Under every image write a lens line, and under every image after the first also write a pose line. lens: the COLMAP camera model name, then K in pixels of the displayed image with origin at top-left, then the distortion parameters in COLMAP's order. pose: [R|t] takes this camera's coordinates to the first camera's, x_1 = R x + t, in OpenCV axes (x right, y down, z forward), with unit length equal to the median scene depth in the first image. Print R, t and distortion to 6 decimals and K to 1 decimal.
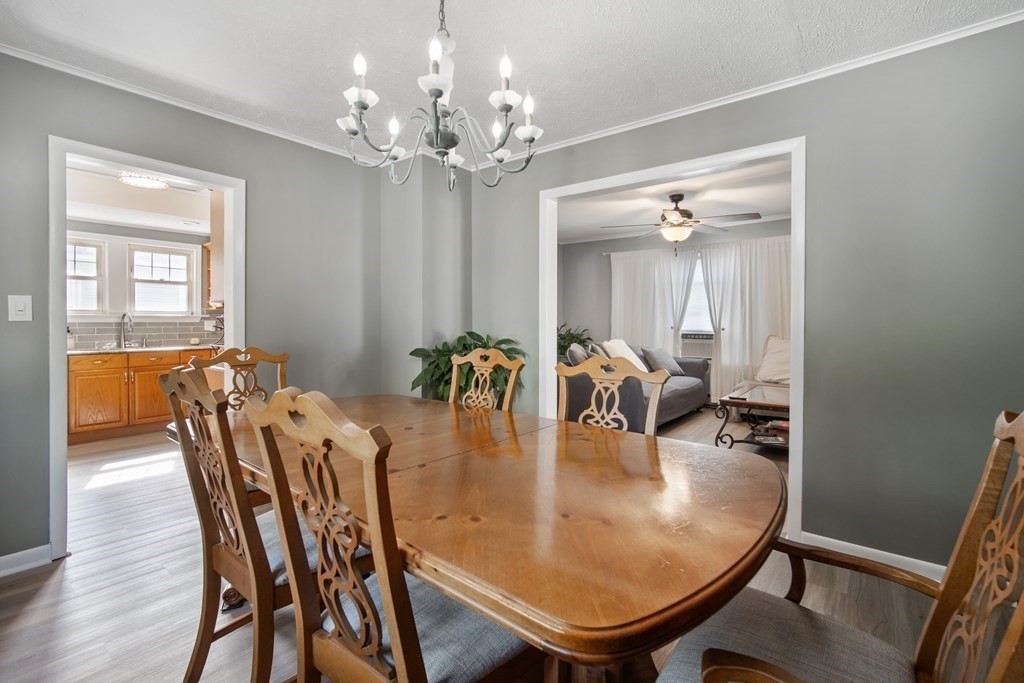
lens RADIAL K [[477.5, 0, 513.8], [0, 477.5, 326.6], [0, 0, 1]] dist [-0.000523, 0.000210]
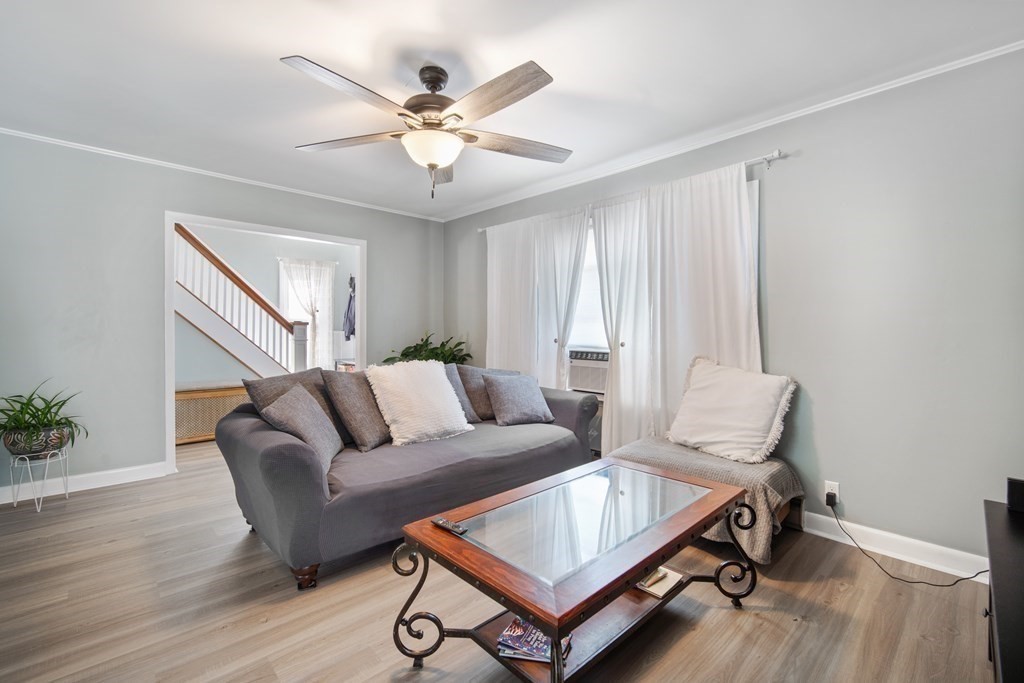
lens RADIAL K [[454.5, 0, 514.2], [0, 454.5, 337.5], [0, 0, 1]] dist [-0.002268, 0.001152]
pose [[0.988837, 0.006787, -0.148847, 0.392496], [-0.006443, 0.999975, 0.002796, -0.003706], [0.148862, -0.001806, 0.988856, 0.437498]]
